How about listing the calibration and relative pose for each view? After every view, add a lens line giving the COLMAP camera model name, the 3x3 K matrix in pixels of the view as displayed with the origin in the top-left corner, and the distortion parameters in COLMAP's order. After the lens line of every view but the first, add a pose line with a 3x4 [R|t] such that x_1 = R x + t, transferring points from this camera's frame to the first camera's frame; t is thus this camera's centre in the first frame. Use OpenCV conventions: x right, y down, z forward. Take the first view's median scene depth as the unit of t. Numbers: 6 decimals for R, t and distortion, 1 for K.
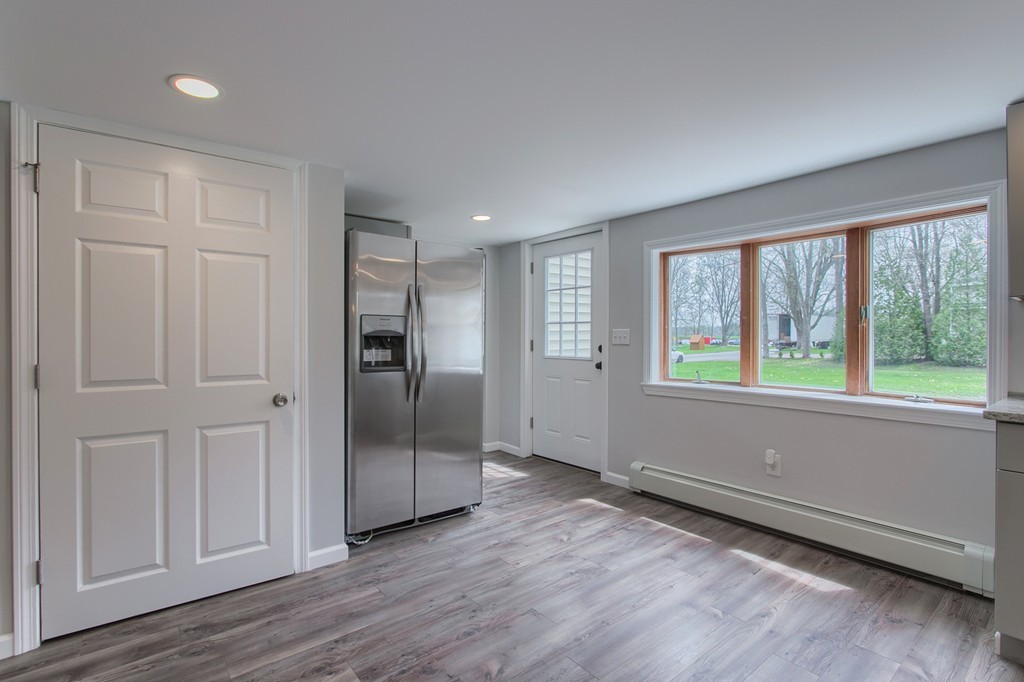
lens RADIAL K [[488.7, 0, 508.9], [0, 488.7, 339.6], [0, 0, 1]] dist [-0.014514, 0.005289]
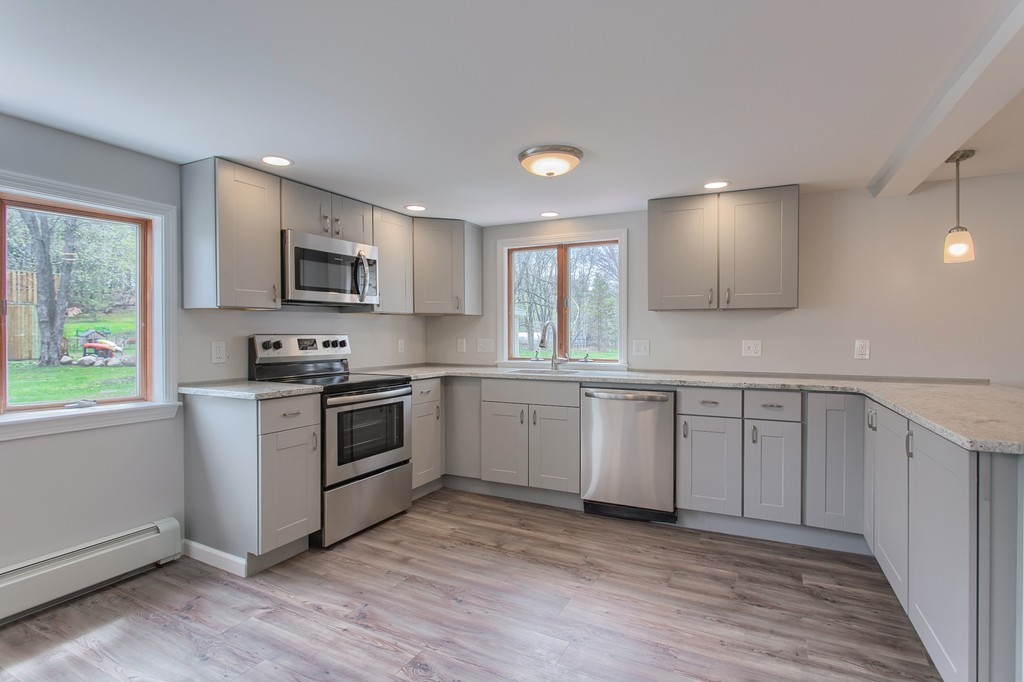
lens RADIAL K [[507.5, 0, 509.3], [0, 507.5, 341.0], [0, 0, 1]] dist [-0.005313, 0.003285]
pose [[-0.405983, -0.012949, 0.913789, -0.336378], [0.007217, 0.999823, 0.017375, -0.010080], [-0.913852, 0.013649, -0.405817, 0.551203]]
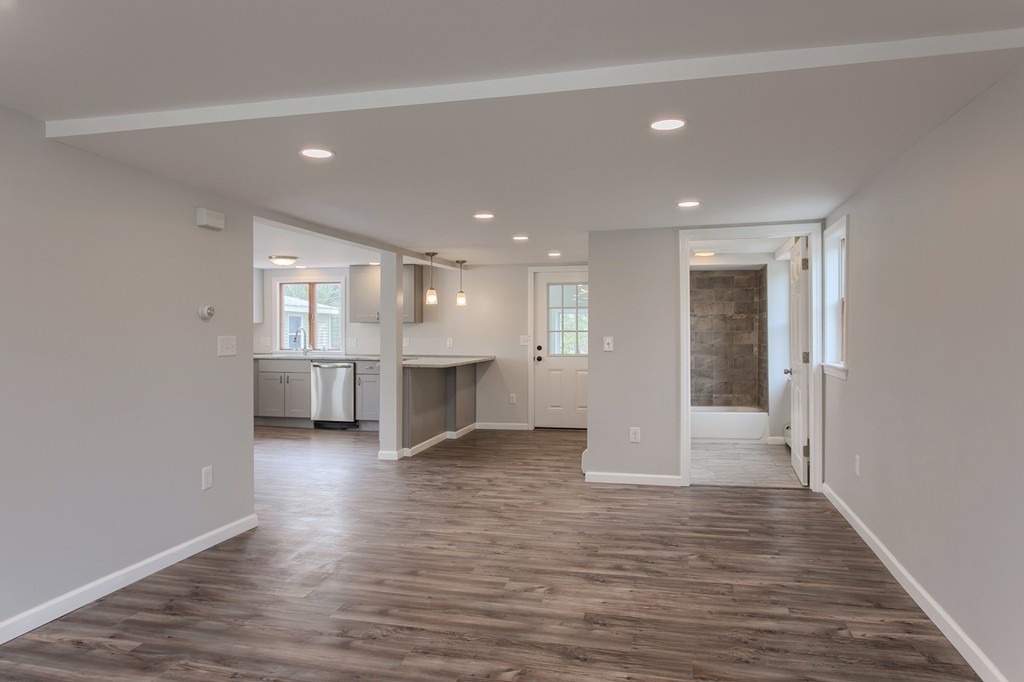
lens RADIAL K [[640.5, 0, 510.2], [0, 640.5, 339.1], [0, 0, 1]] dist [-0.008047, 0.001577]
pose [[-0.616094, -0.011189, 0.787593, -2.118934], [0.002385, 0.999868, 0.016070, -0.029327], [-0.787669, 0.011779, -0.615986, 0.982366]]
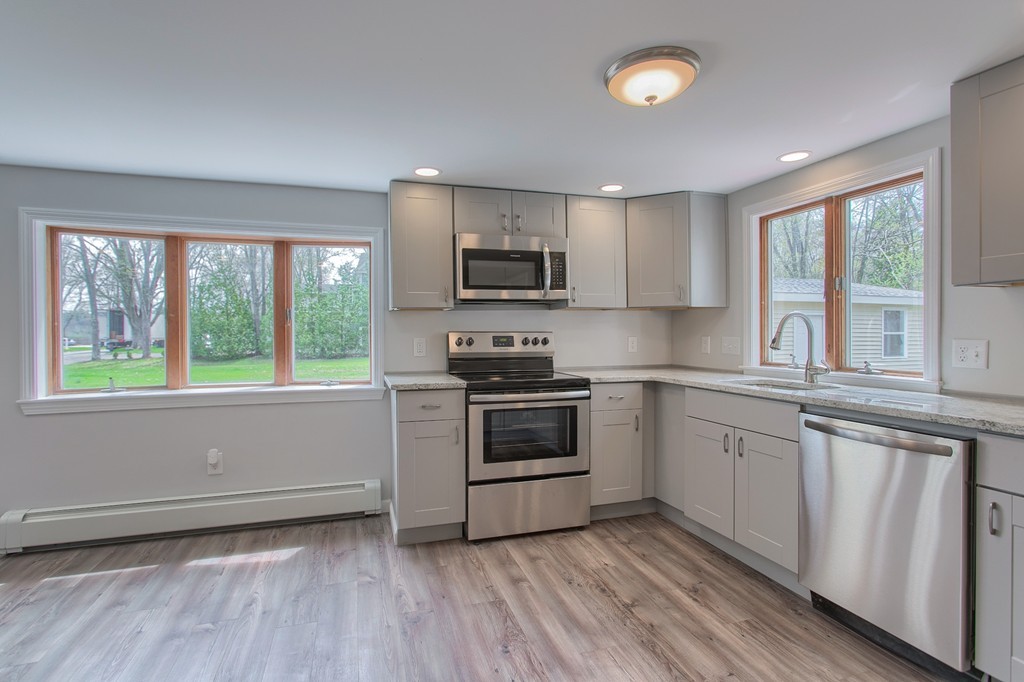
lens RADIAL K [[488.7, 0, 509.3], [0, 488.7, 338.7], [0, 0, 1]] dist [-0.014514, 0.005289]
pose [[0.358520, -0.012176, 0.933443, -0.169070], [0.010484, 0.999904, 0.009016, -0.002150], [-0.933463, 0.006554, 0.358613, 0.074753]]
